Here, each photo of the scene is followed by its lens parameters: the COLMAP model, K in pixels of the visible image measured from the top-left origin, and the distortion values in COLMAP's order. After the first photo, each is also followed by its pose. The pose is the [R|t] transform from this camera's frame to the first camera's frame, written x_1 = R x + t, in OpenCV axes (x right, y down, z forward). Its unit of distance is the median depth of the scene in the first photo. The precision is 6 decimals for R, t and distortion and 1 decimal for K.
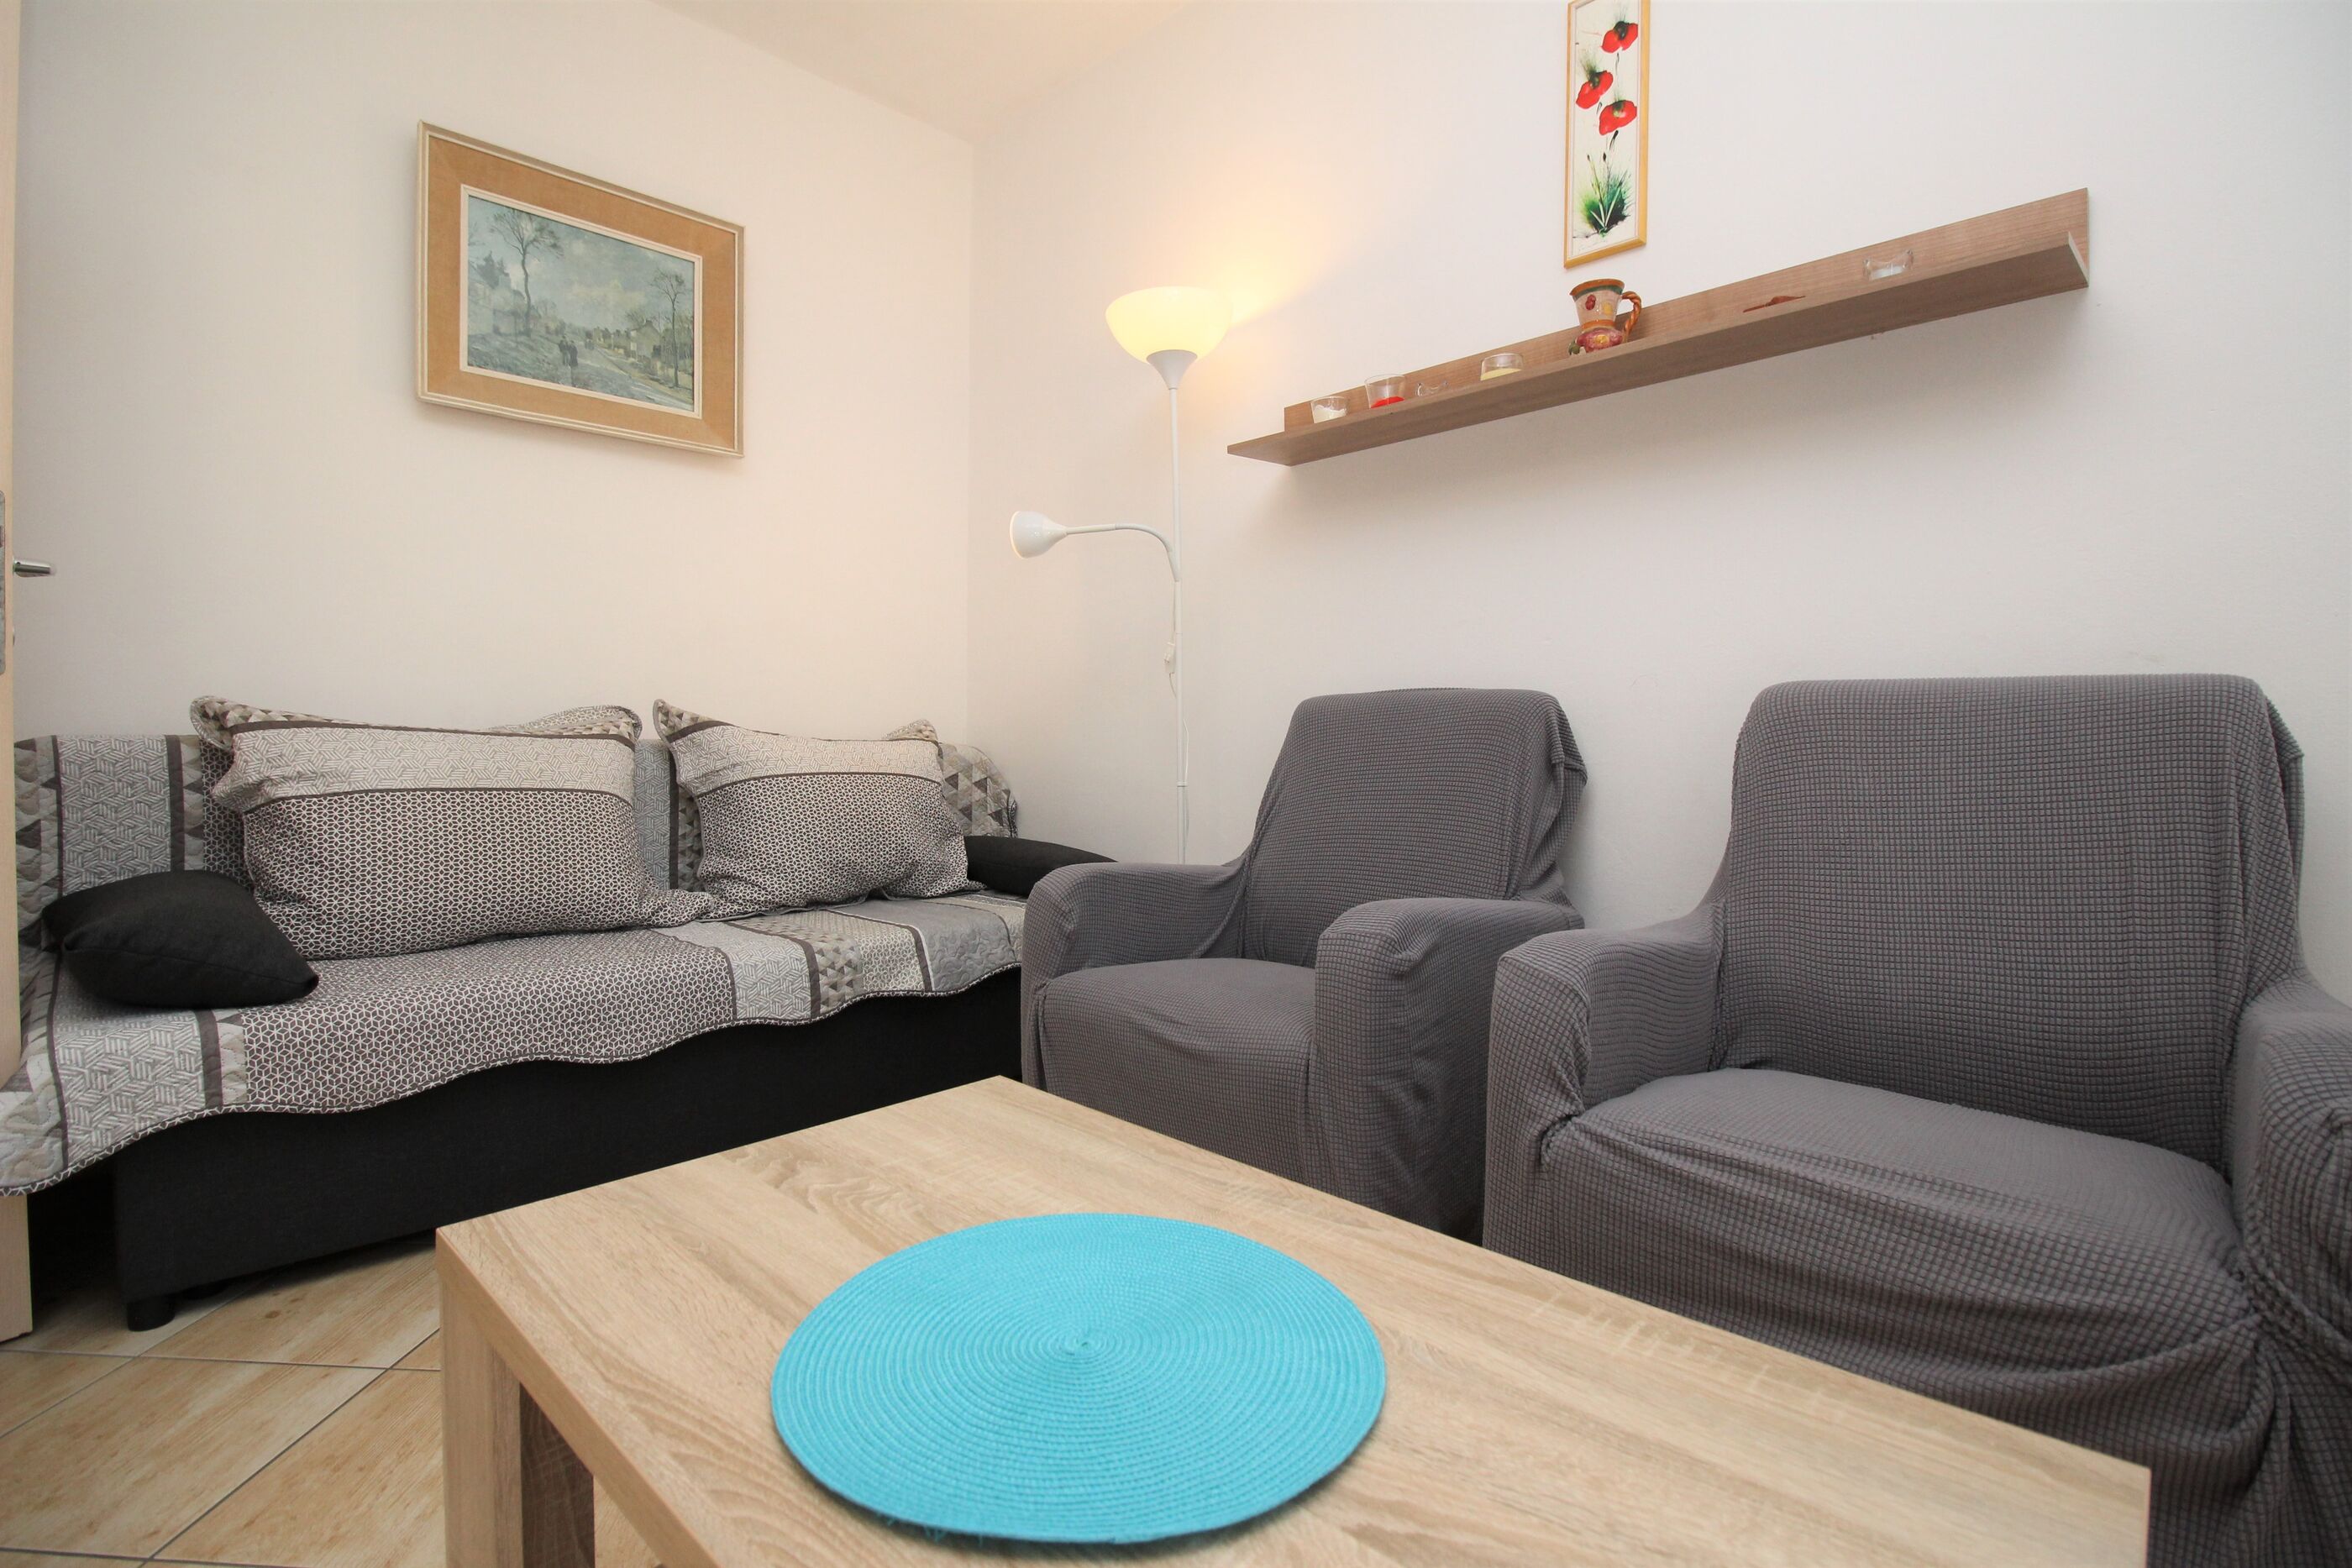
lens RADIAL K [[1103.0, 0, 1185.2], [0, 1103.0, 776.1], [0, 0, 1]] dist [-0.011234, -0.000624]
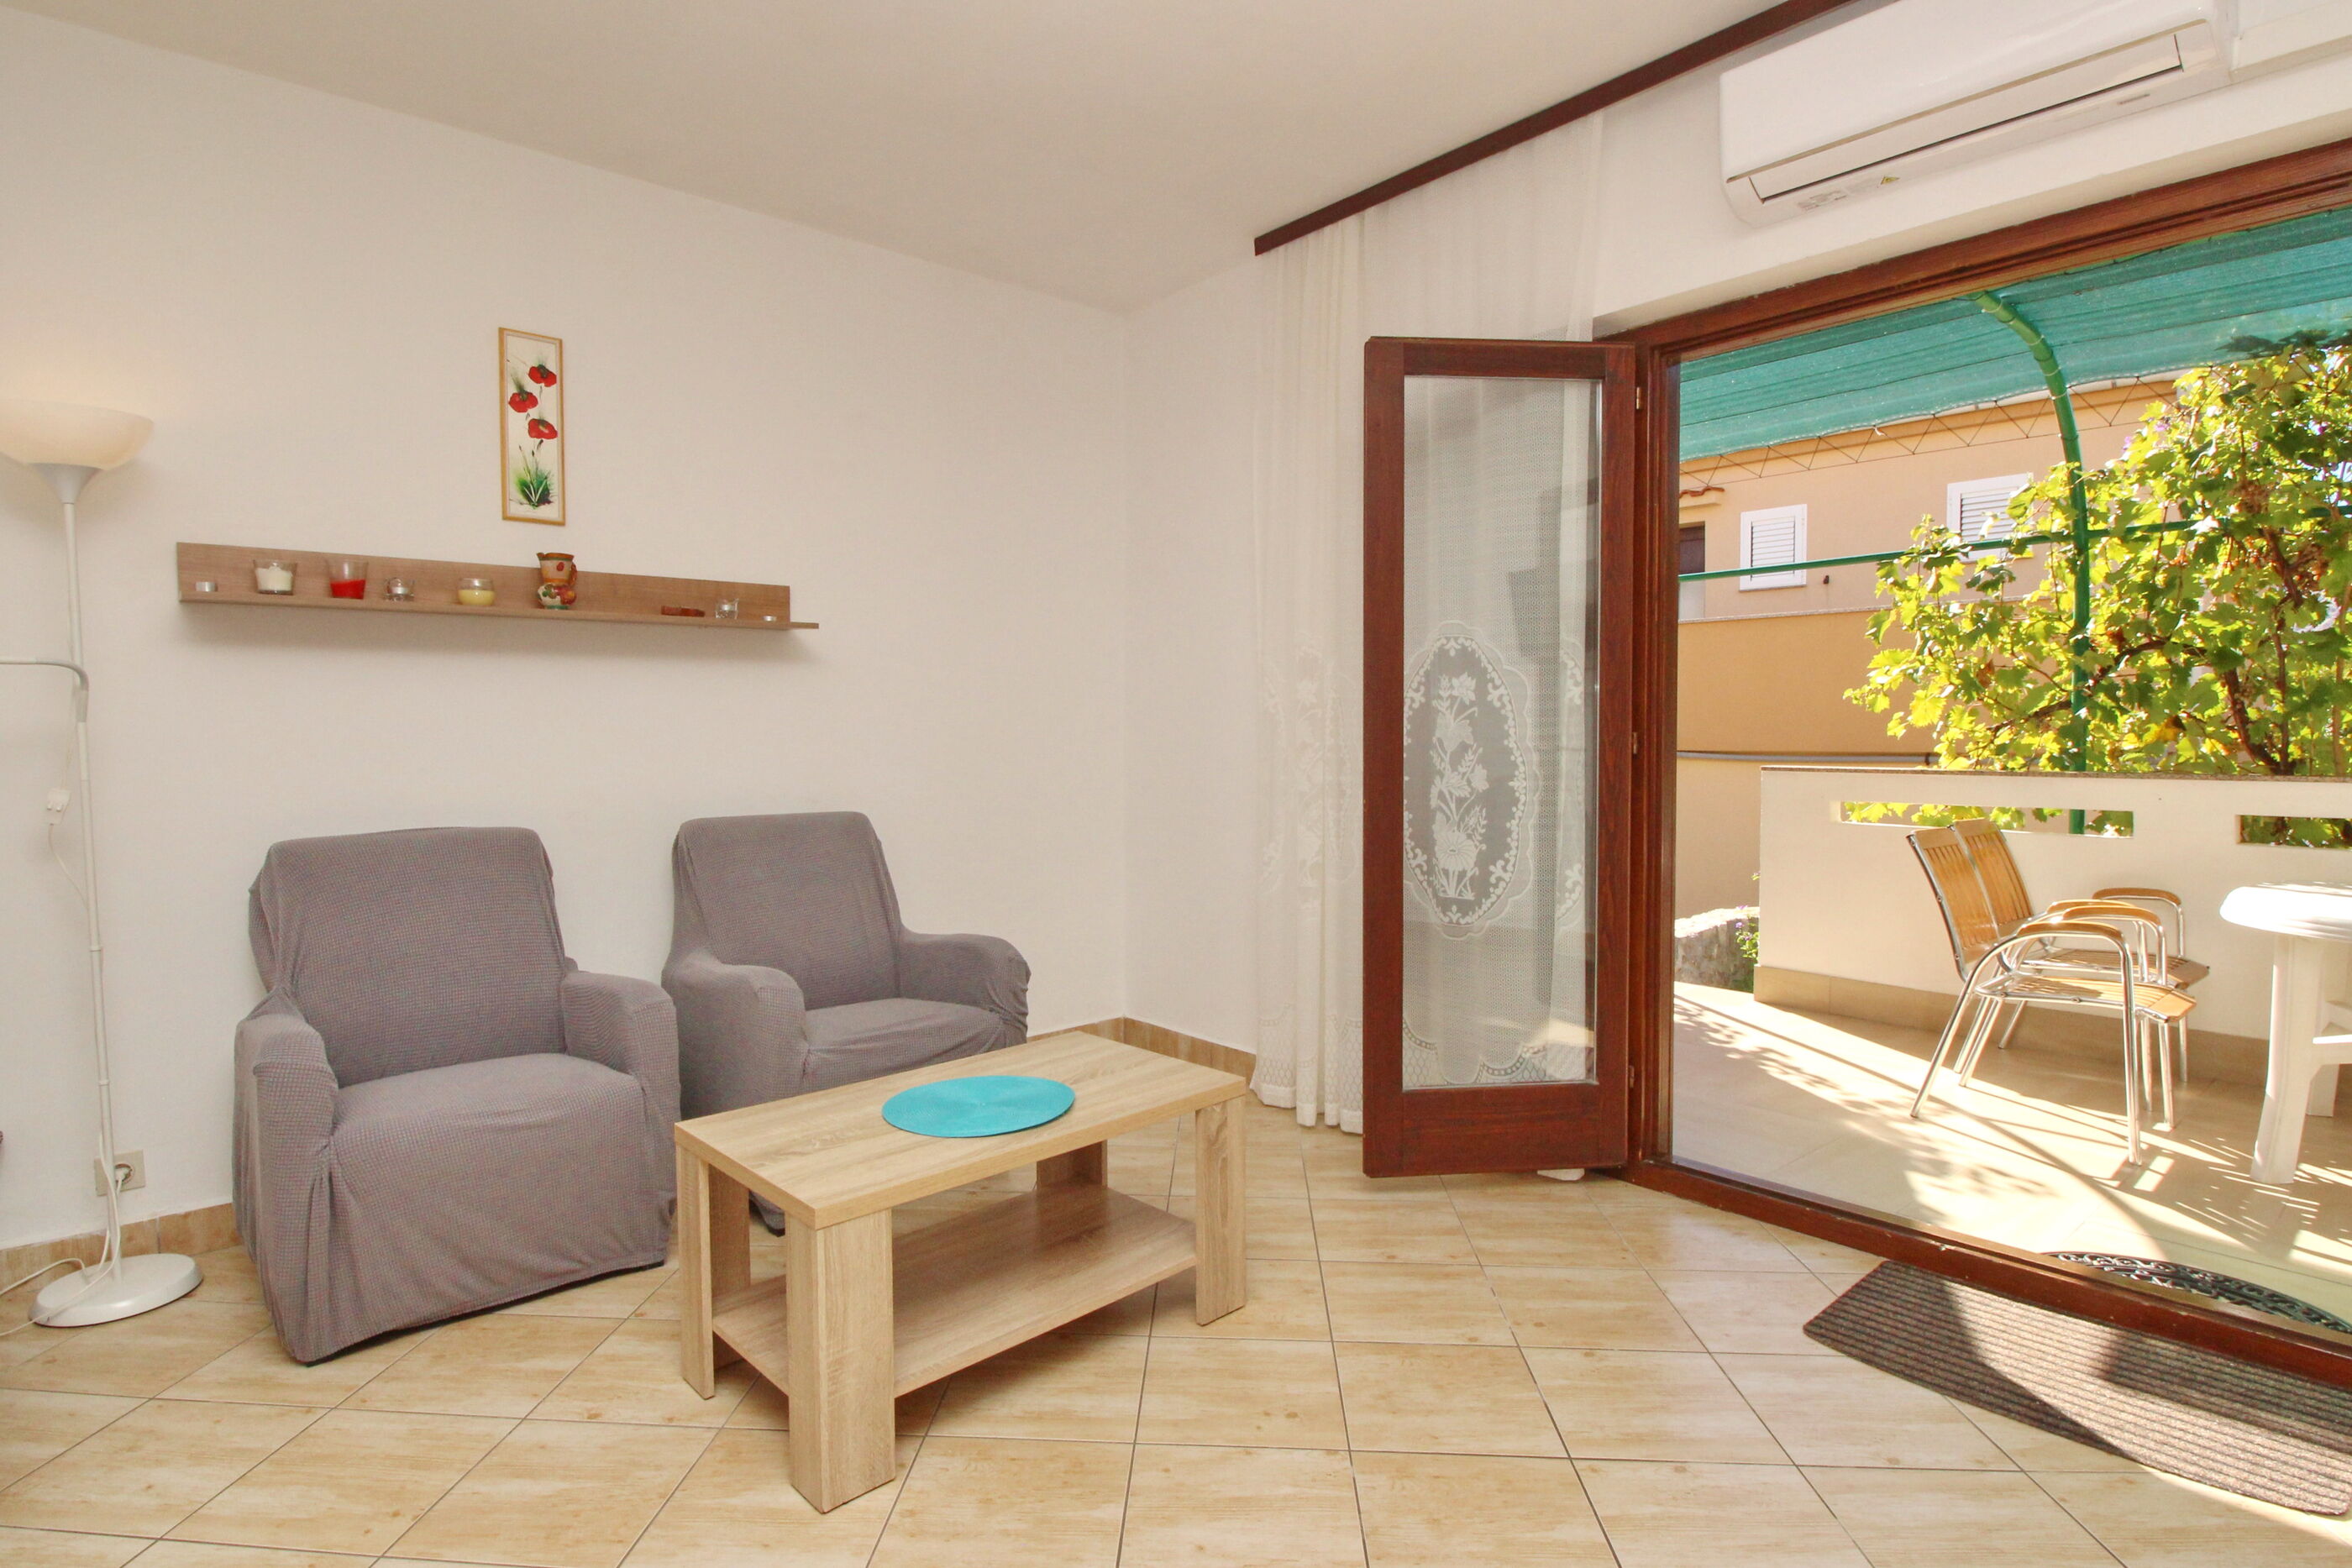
lens RADIAL K [[1182.6, 0, 1182.4], [0, 1182.6, 786.5], [0, 0, 1]] dist [-0.000994, -0.010460]
pose [[0.046656, -0.057786, 0.997238, -1.005135], [0.034076, 0.997836, 0.056226, -0.163315], [-0.998330, 0.031359, 0.048525, 0.077390]]
